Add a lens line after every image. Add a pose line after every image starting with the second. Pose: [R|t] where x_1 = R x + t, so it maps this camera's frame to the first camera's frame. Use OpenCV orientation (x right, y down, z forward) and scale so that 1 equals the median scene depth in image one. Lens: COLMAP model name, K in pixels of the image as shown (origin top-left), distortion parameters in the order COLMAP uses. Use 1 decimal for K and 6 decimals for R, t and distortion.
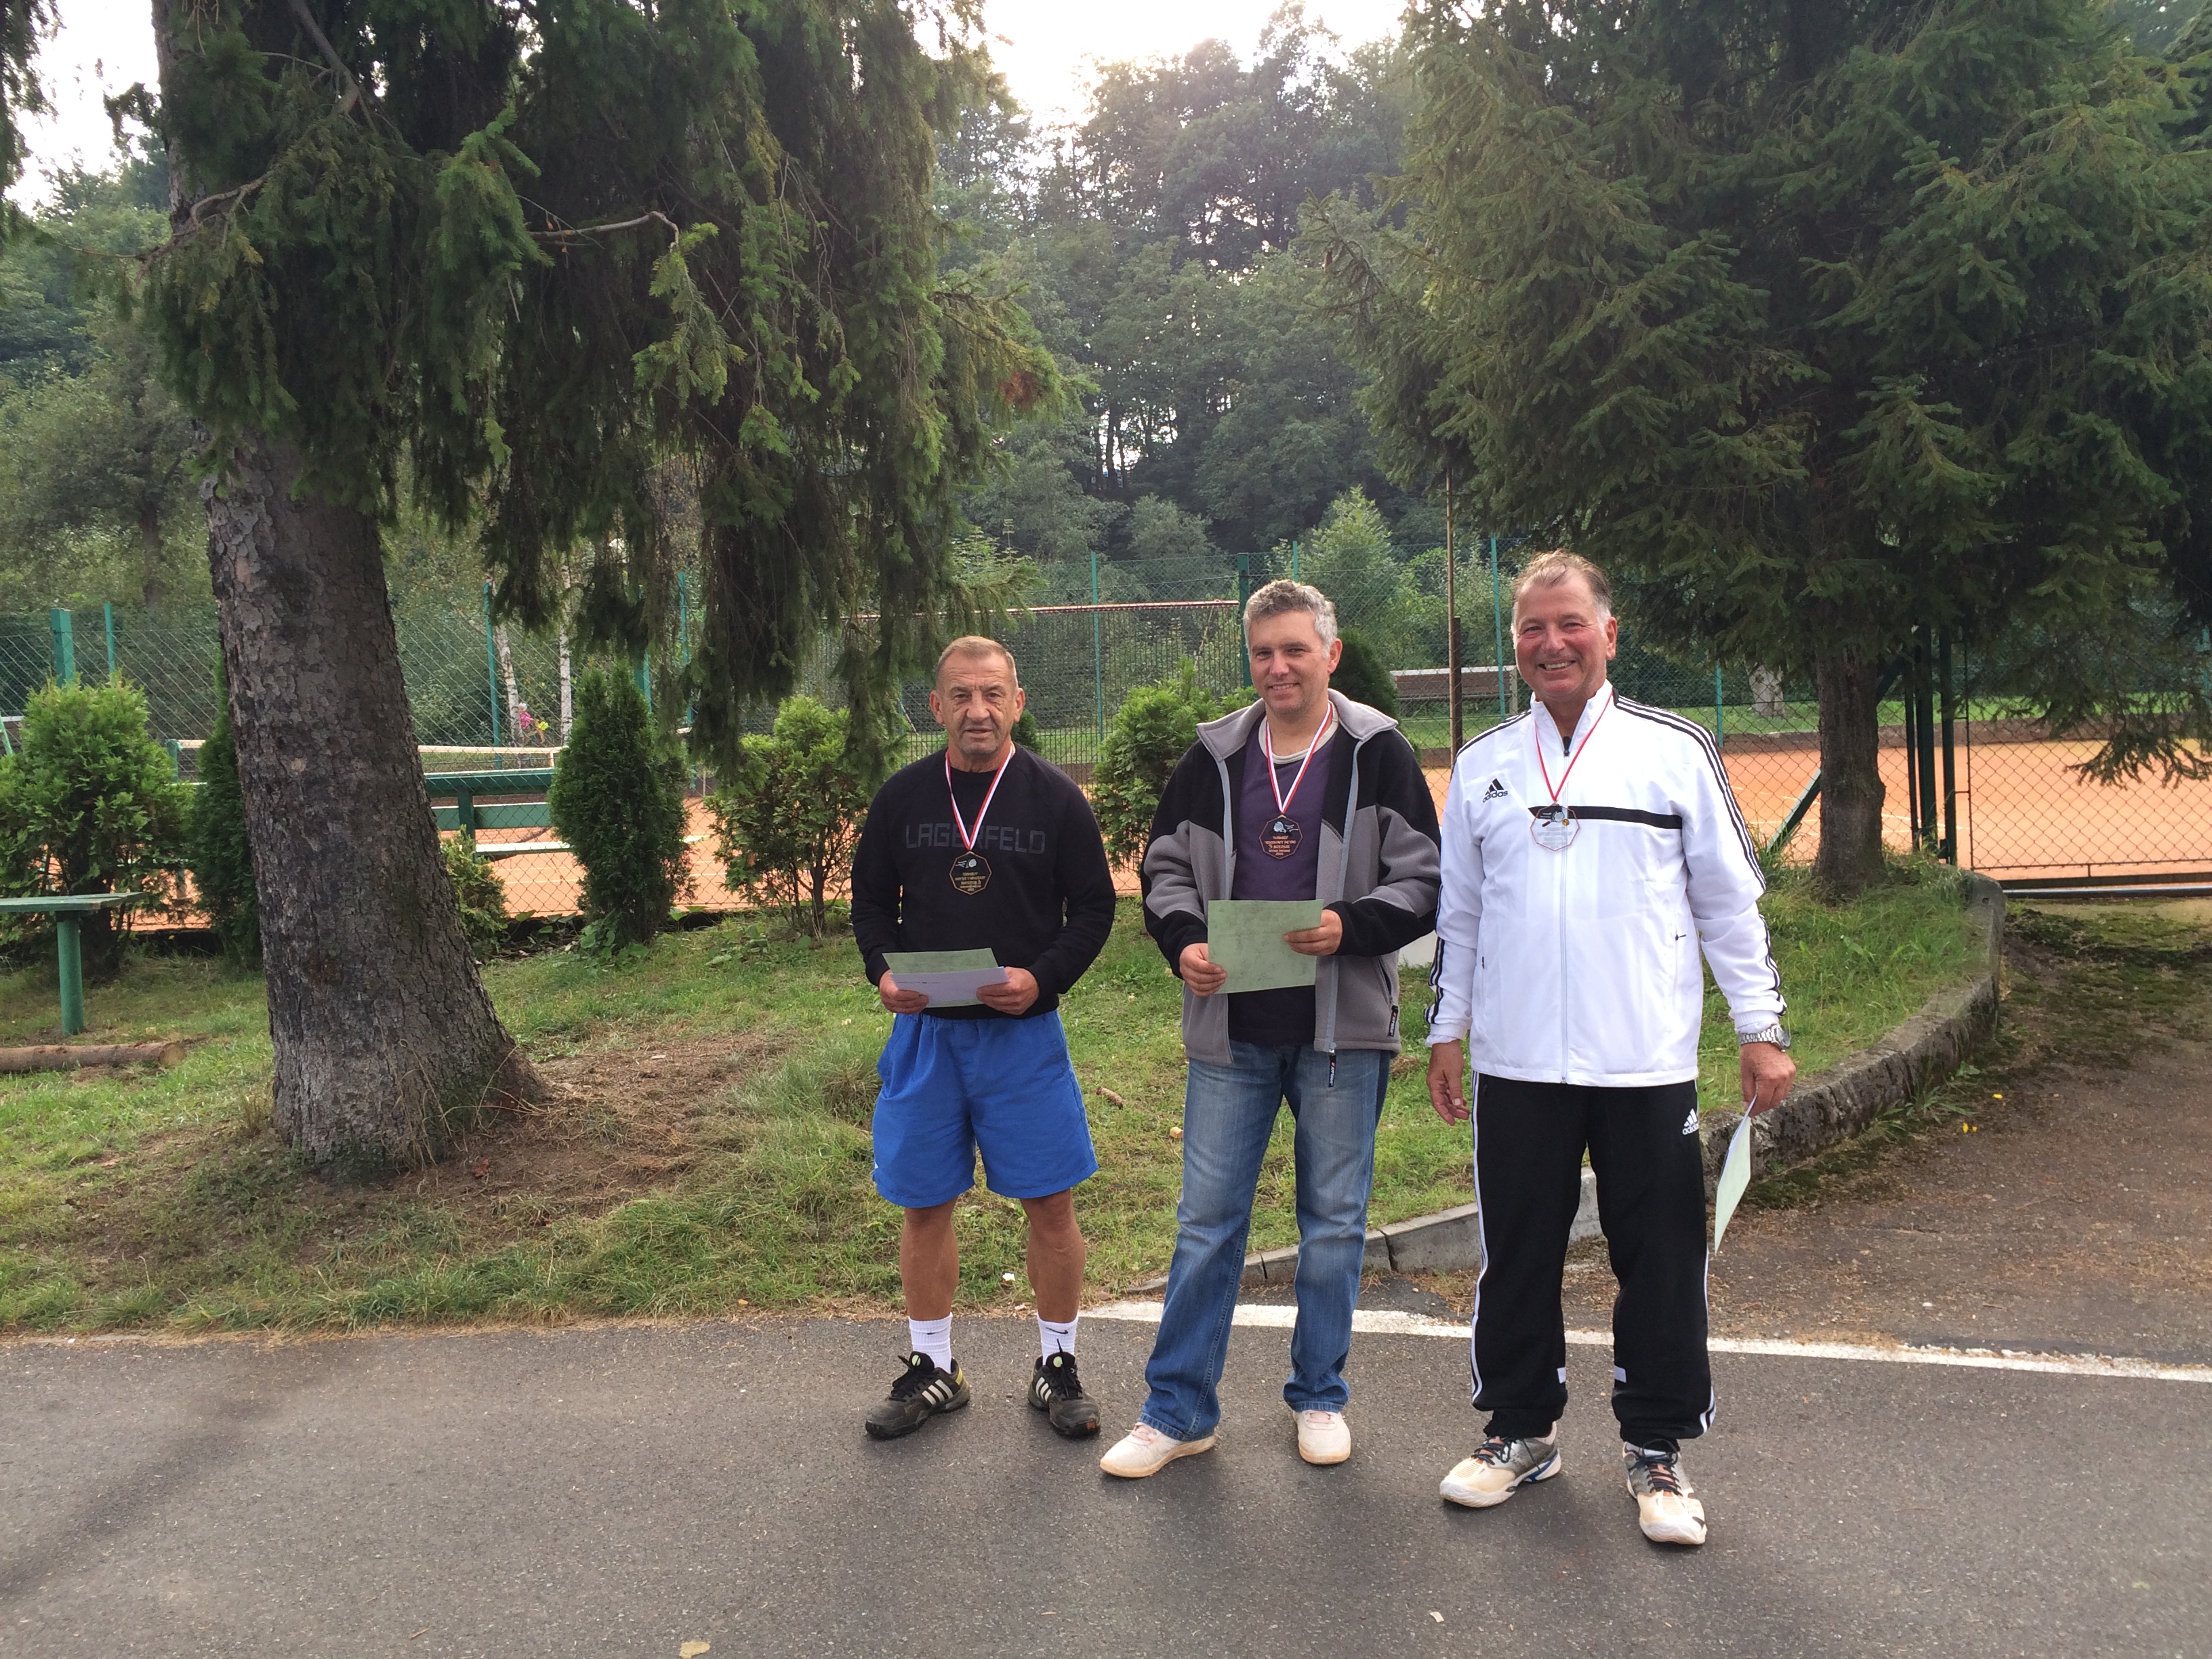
lens RADIAL K [[1880.0, 0, 1129.7], [0, 1880.0, 858.7], [0, 0, 1]] dist [0.062001, -0.017787]
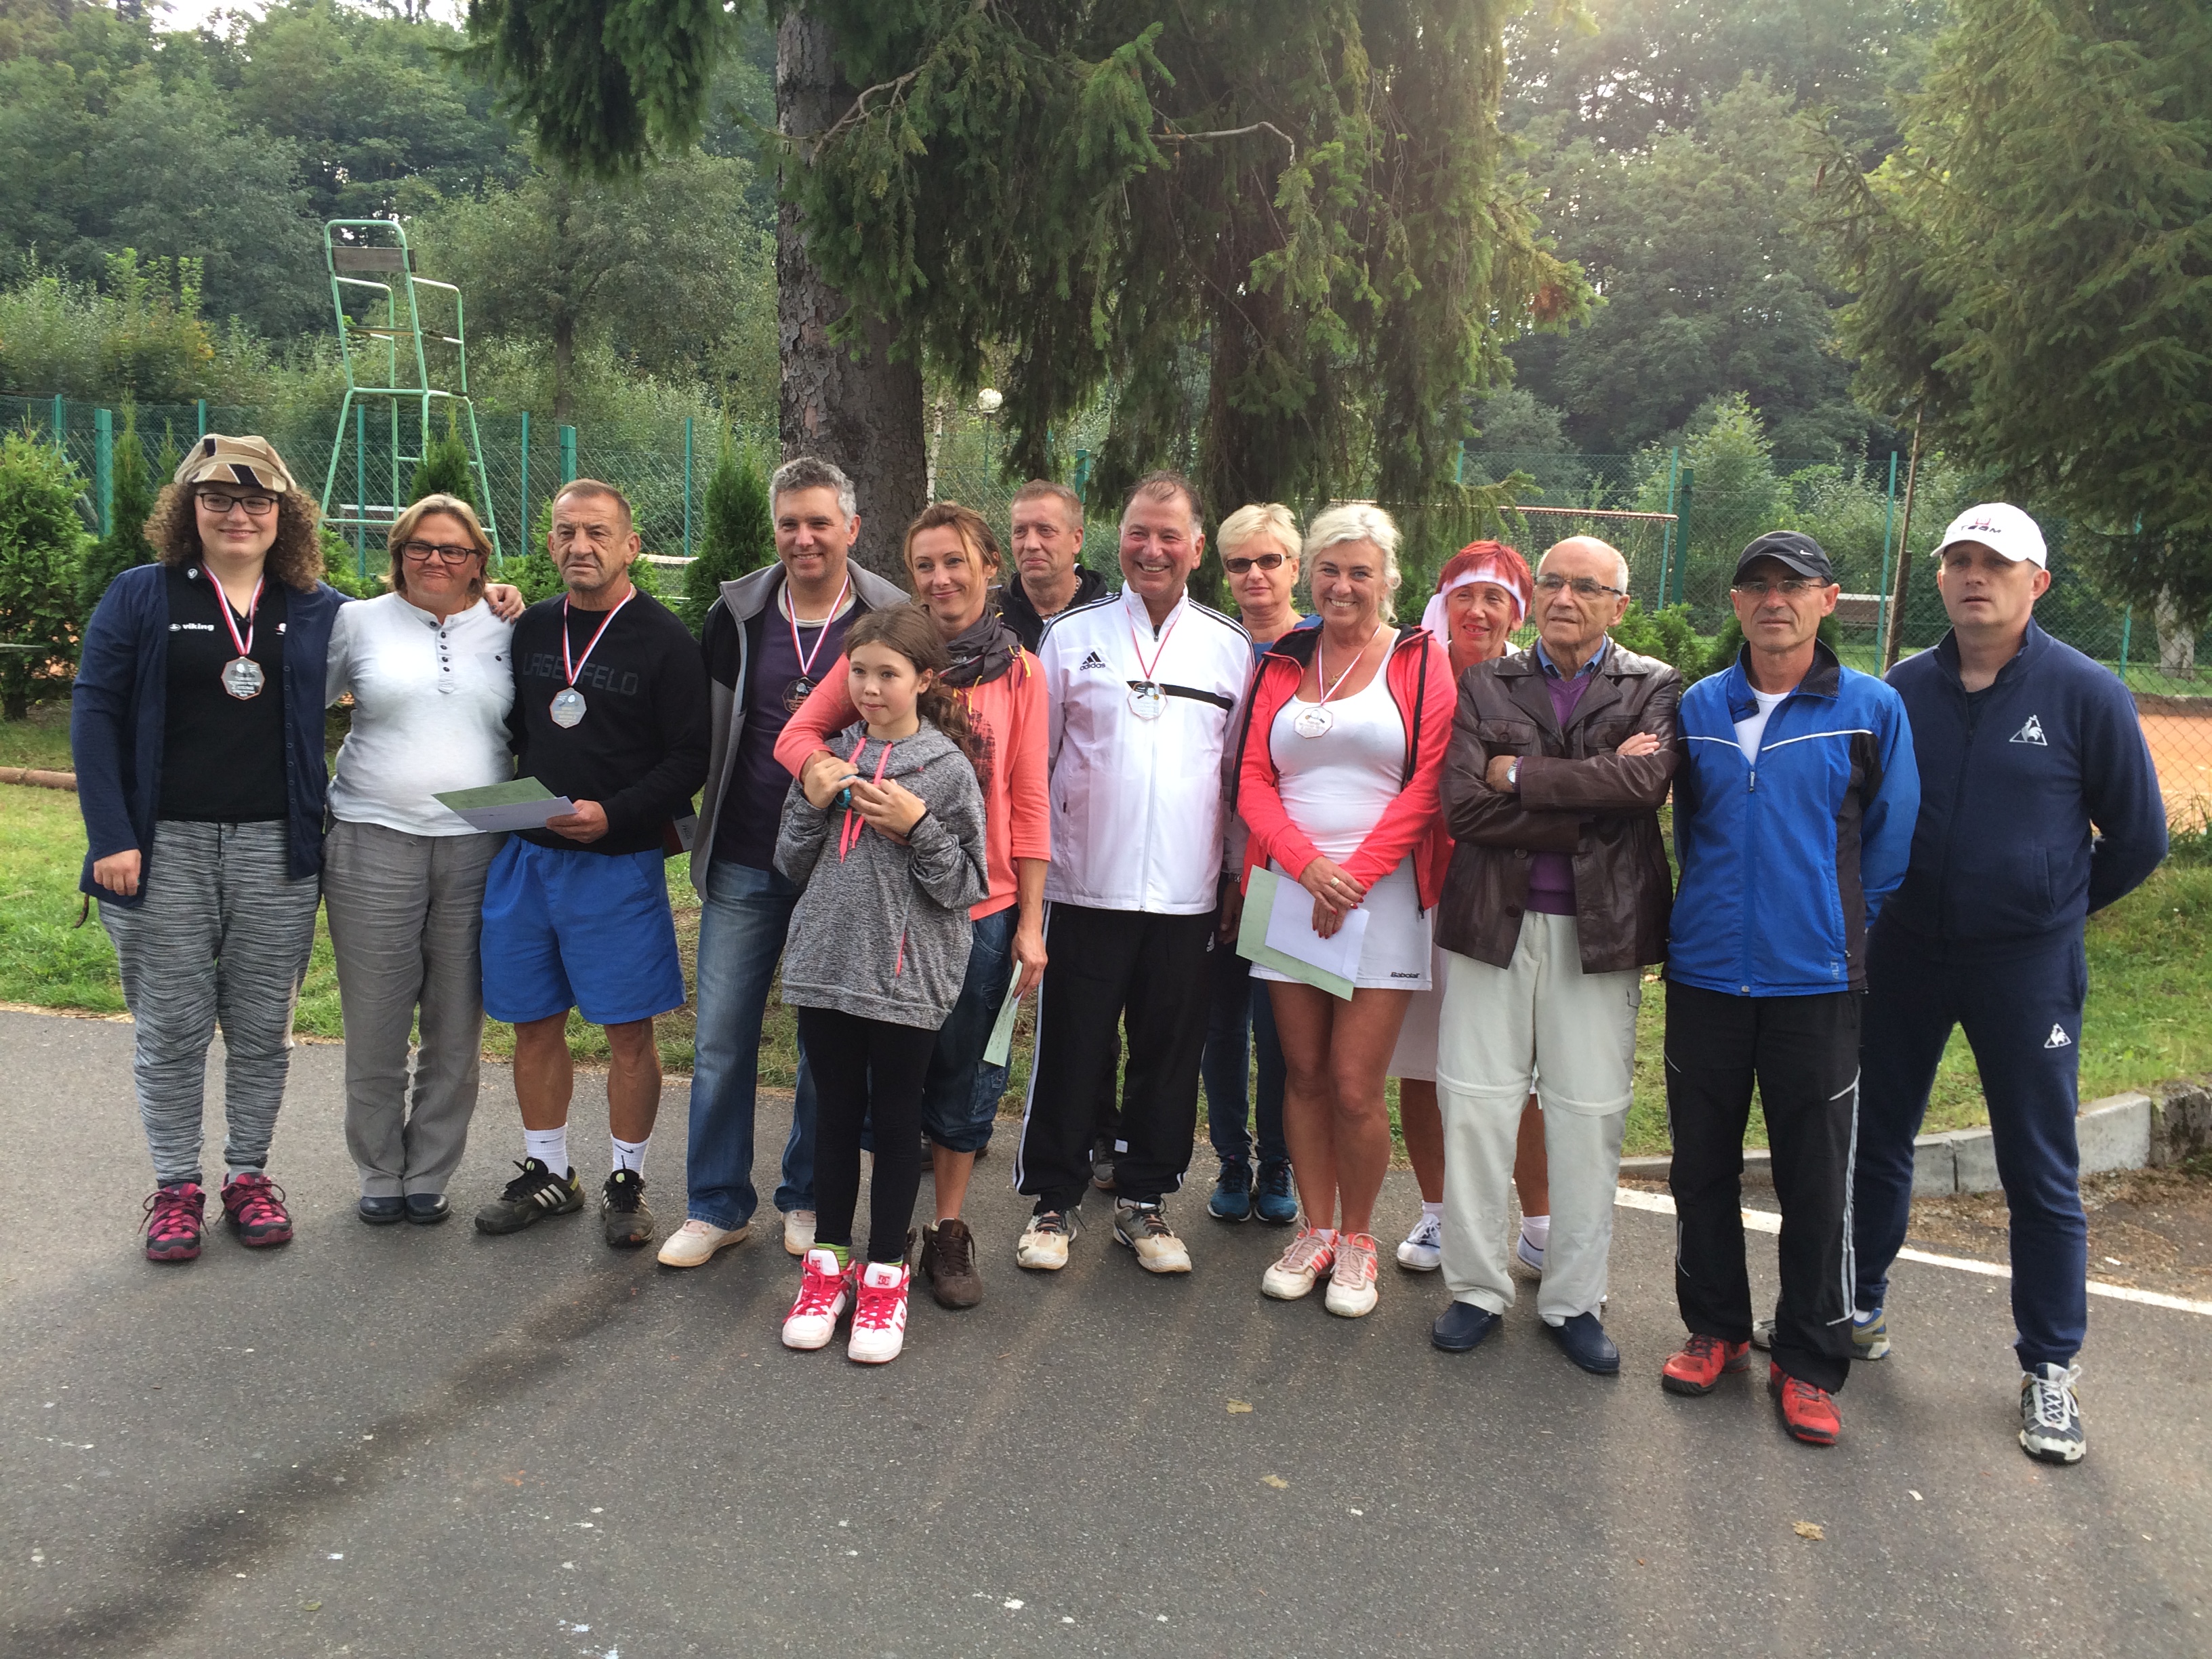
lens RADIAL K [[1901.5, 0, 1098.6], [0, 1901.5, 845.3], [0, 0, 1]] dist [0.101214, -0.118639]
pose [[0.982345, 0.117378, -0.145670, -0.093358], [-0.108664, 0.991856, 0.066429, 0.003002], [0.152281, -0.049427, 0.987101, -0.078024]]
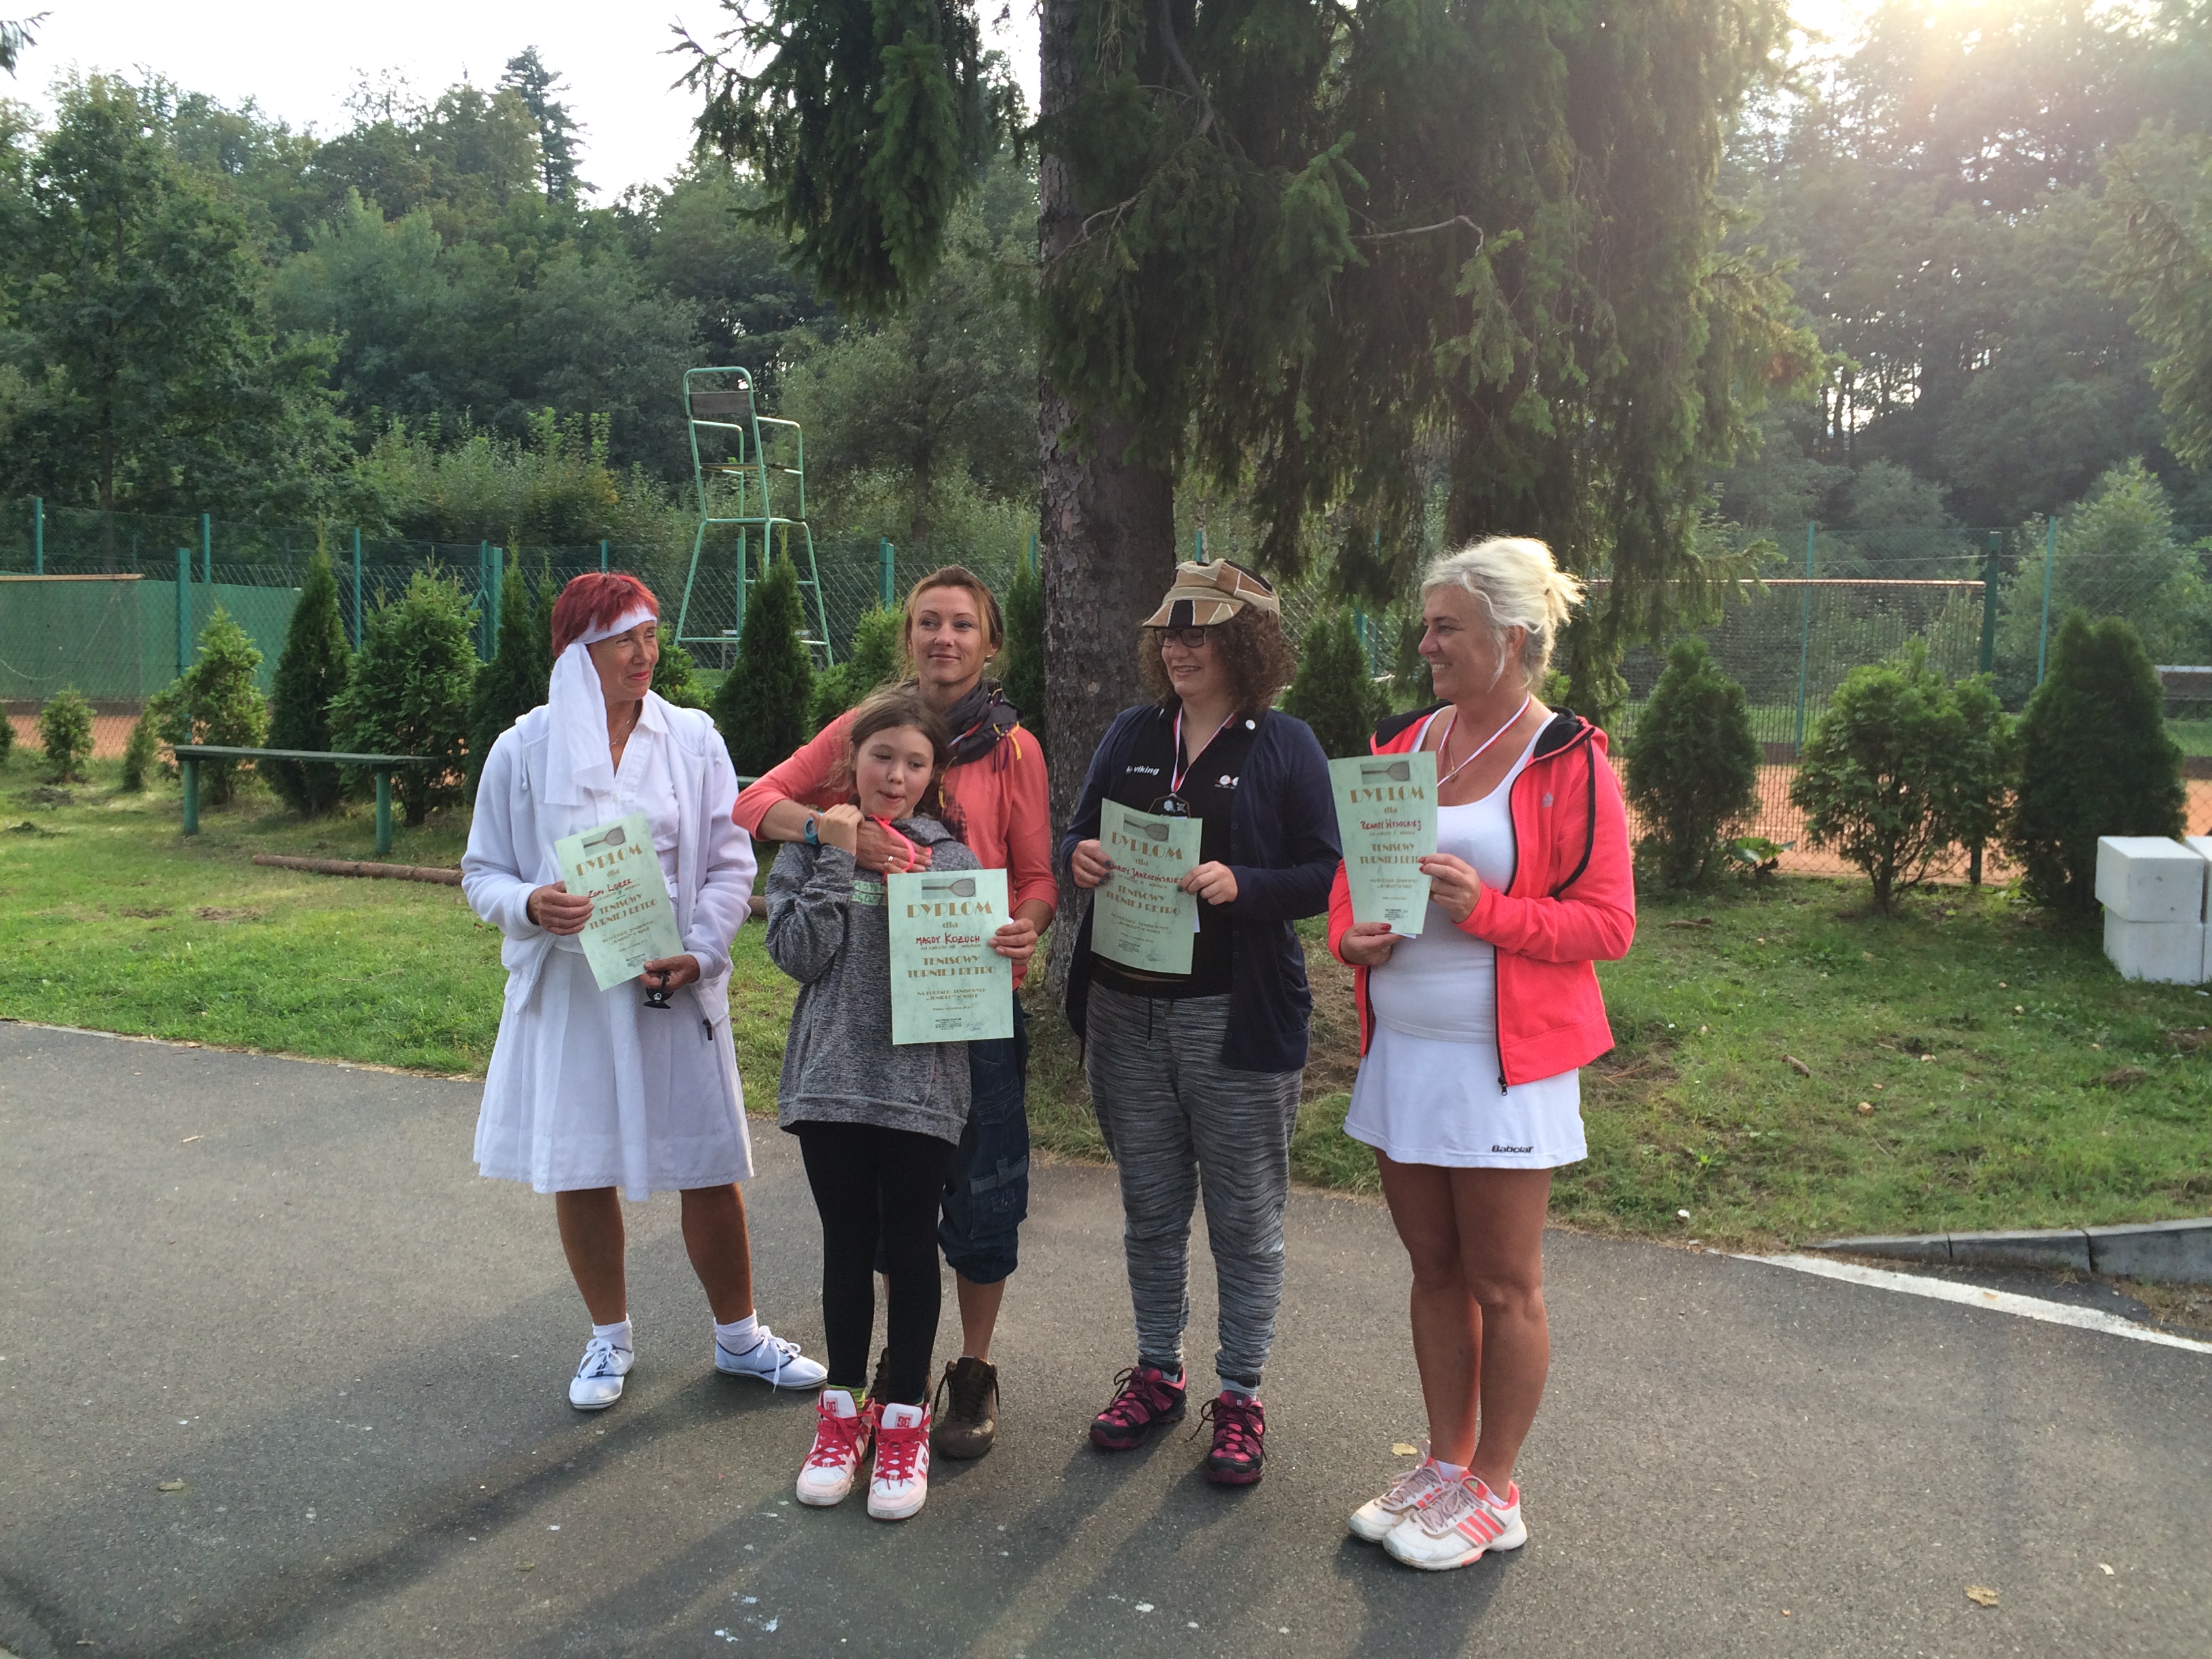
lens RADIAL K [[1925.5, 0, 1111.2], [0, 1925.5, 853.5], [0, 0, 1]] dist [0.104093, -0.134126]
pose [[0.937358, 0.098029, -0.334291, -0.015110], [-0.092474, 0.995183, 0.032533, 0.010923], [0.335870, 0.000418, 0.941908, -0.105574]]
